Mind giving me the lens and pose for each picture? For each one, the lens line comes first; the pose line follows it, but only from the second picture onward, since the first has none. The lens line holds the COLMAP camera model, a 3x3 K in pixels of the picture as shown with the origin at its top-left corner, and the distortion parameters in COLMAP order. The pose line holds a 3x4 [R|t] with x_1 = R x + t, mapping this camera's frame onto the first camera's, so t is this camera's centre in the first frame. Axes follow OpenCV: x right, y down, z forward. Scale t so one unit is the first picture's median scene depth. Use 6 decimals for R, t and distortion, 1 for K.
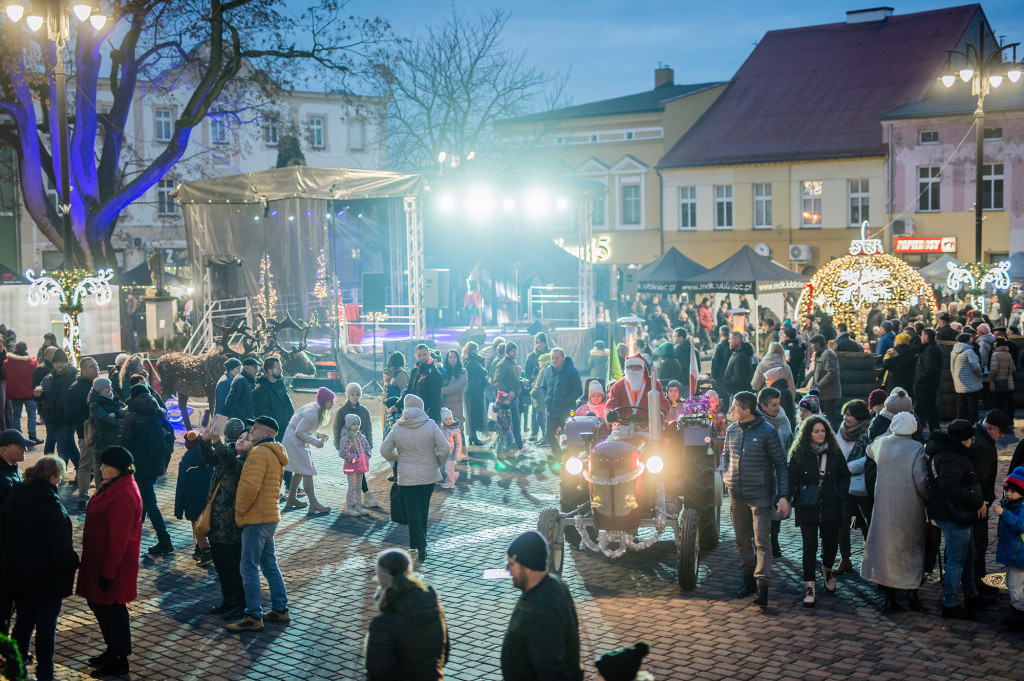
lens RADIAL K [[1404.8, 0, 512.3], [0, 1404.8, 339.5], [0, 0, 1]] dist [0.017137, 0.000000]
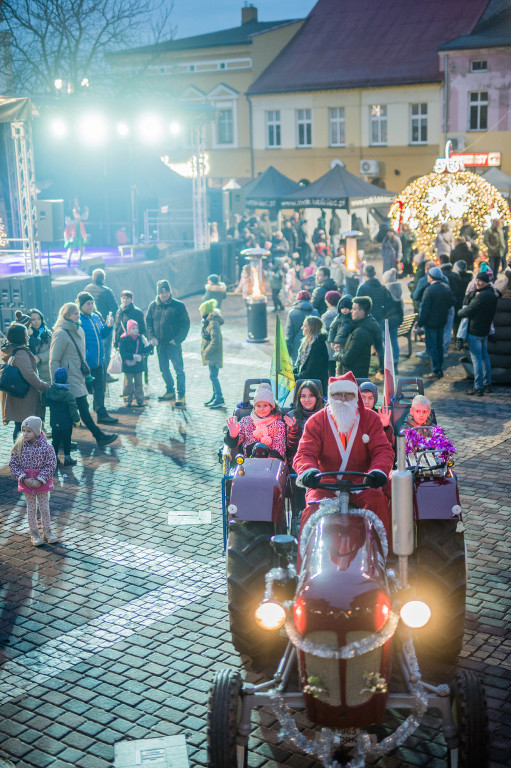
lens RADIAL K [[1053.6, 0, 254.7], [0, 1053.6, 385.7], [0, 0, 1]] dist [0.017137, 0.000000]
pose [[0.992605, -0.036317, 0.115830, -0.001939], [0.019061, 0.988991, 0.146744, -0.015732], [-0.119884, -0.143451, 0.982369, 0.147936]]
